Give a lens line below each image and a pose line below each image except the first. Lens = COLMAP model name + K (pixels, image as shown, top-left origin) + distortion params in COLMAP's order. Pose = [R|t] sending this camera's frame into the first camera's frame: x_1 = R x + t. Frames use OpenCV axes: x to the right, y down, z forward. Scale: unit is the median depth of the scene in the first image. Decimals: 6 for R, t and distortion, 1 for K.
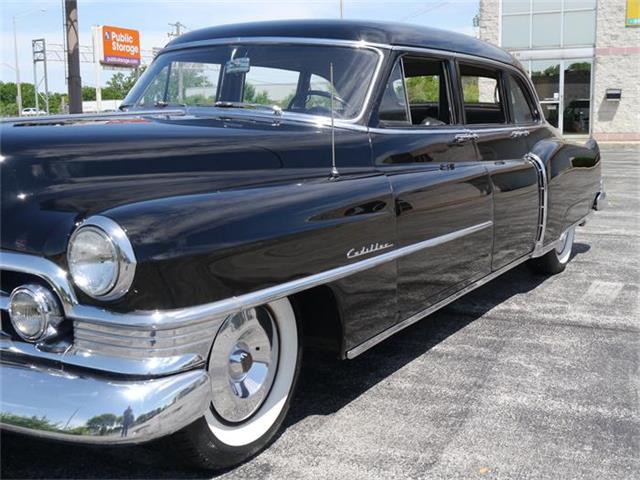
lens RADIAL K [[802.6, 0, 320.0], [0, 802.6, 240.0], [0, 0, 1]] dist [-0.107608, 0.264693]
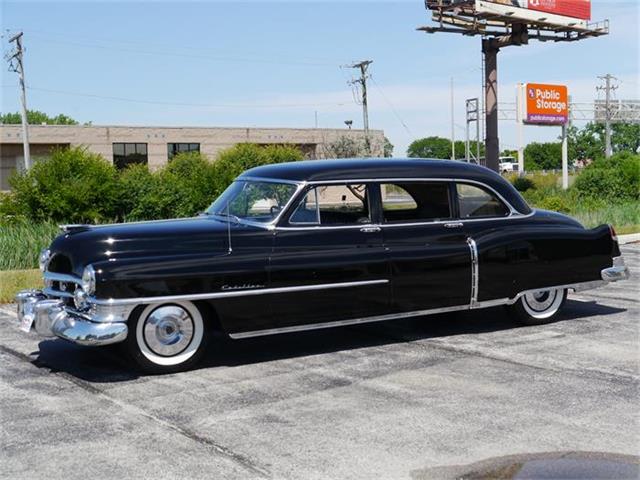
lens RADIAL K [[904.0, 0, 326.8], [0, 904.0, 242.1], [0, 0, 1]] dist [-0.127718, 0.388791]
pose [[0.867059, 0.016832, -0.497920, 0.171388], [-0.054998, 0.996555, -0.062083, 0.003537], [0.495160, 0.081214, 0.864998, -0.114837]]
